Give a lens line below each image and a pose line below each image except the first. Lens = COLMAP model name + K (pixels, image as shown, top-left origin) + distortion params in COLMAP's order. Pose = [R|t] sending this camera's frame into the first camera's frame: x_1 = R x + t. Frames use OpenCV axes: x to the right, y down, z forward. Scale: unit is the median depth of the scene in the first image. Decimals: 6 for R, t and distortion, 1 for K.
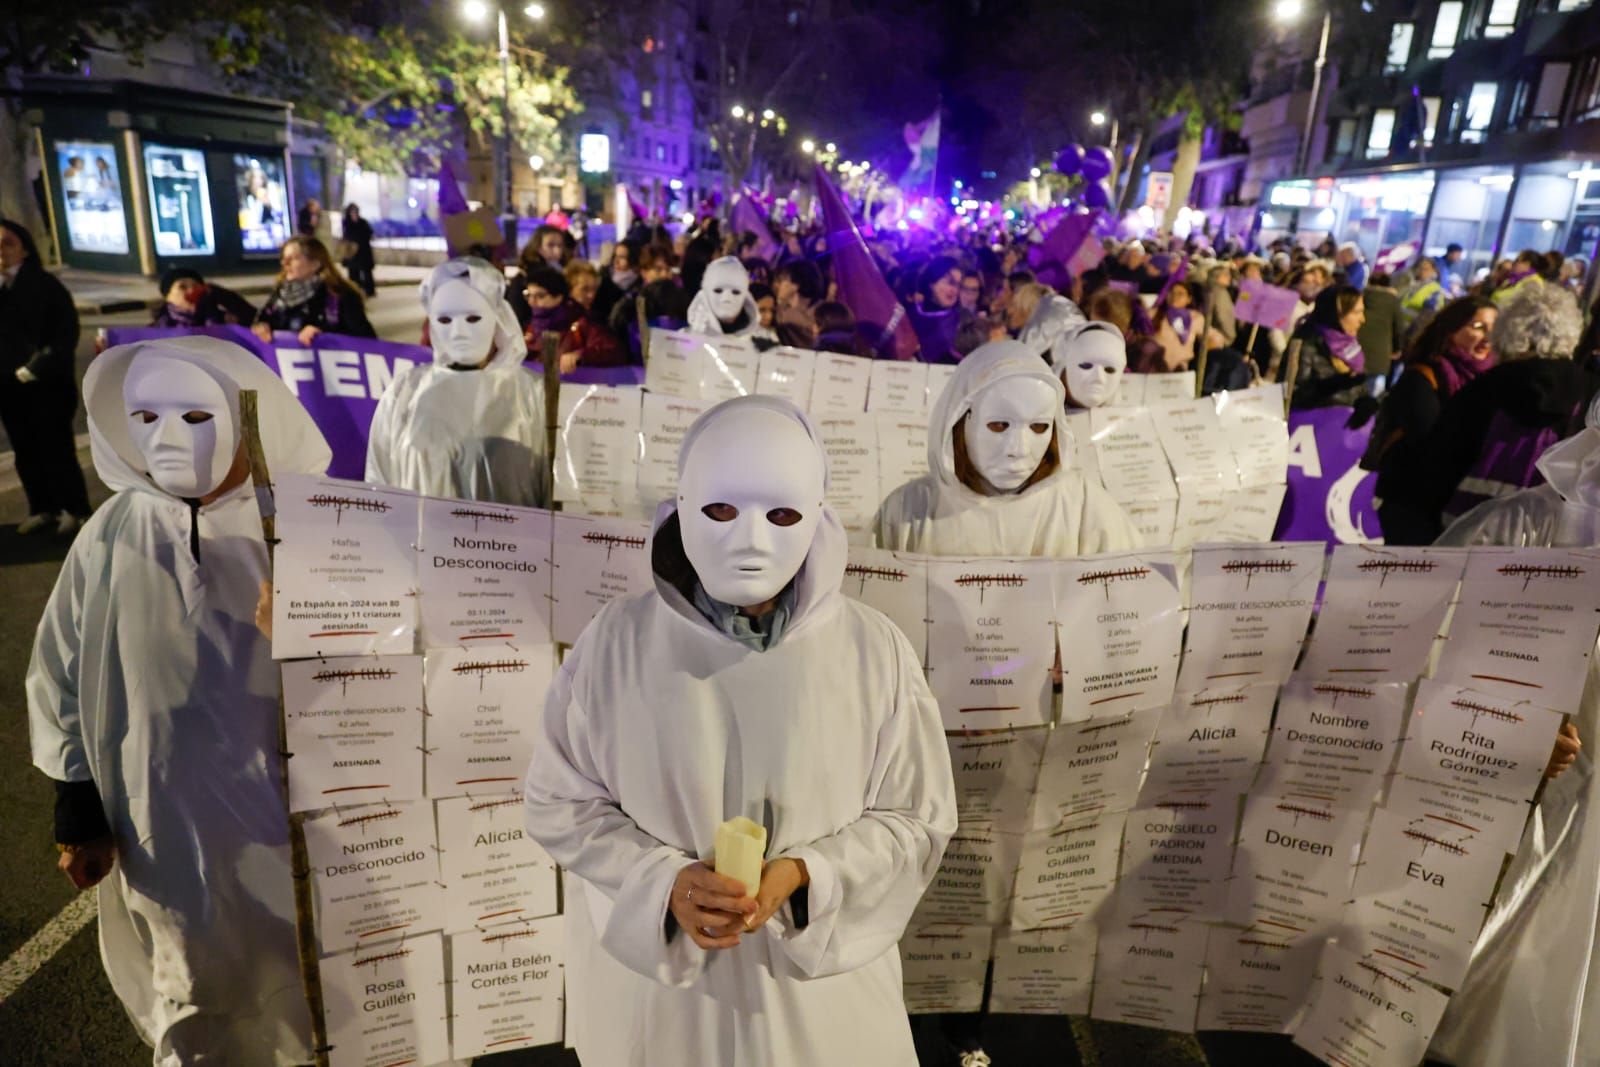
lens RADIAL K [[1047.2, 0, 800.0], [0, 1047.2, 533.5], [0, 0, 1]] dist [0.045839, 0.000004]
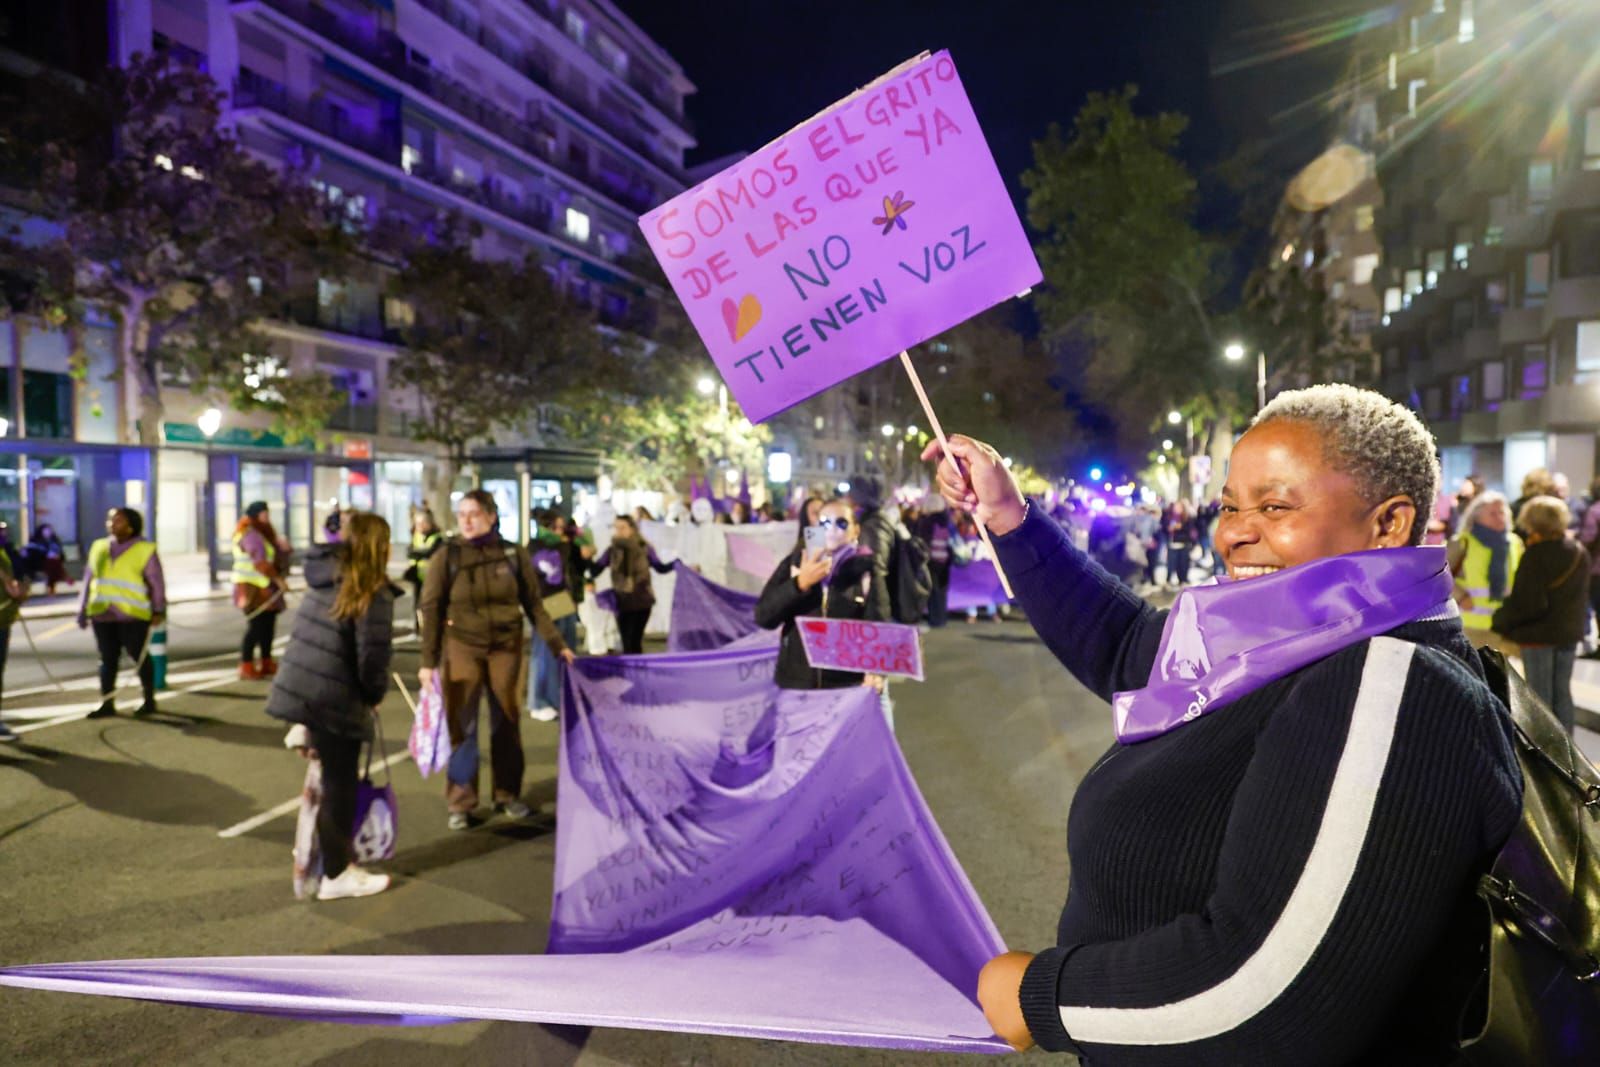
lens RADIAL K [[1047.2, 0, 800.0], [0, 1047.2, 533.5], [0, 0, 1]] dist [0.045839, 0.000004]
pose [[0.986635, -0.048219, -0.155649, 0.034347], [0.003974, 0.962050, -0.272843, 0.093532], [0.162899, 0.268577, 0.949384, -0.263275]]
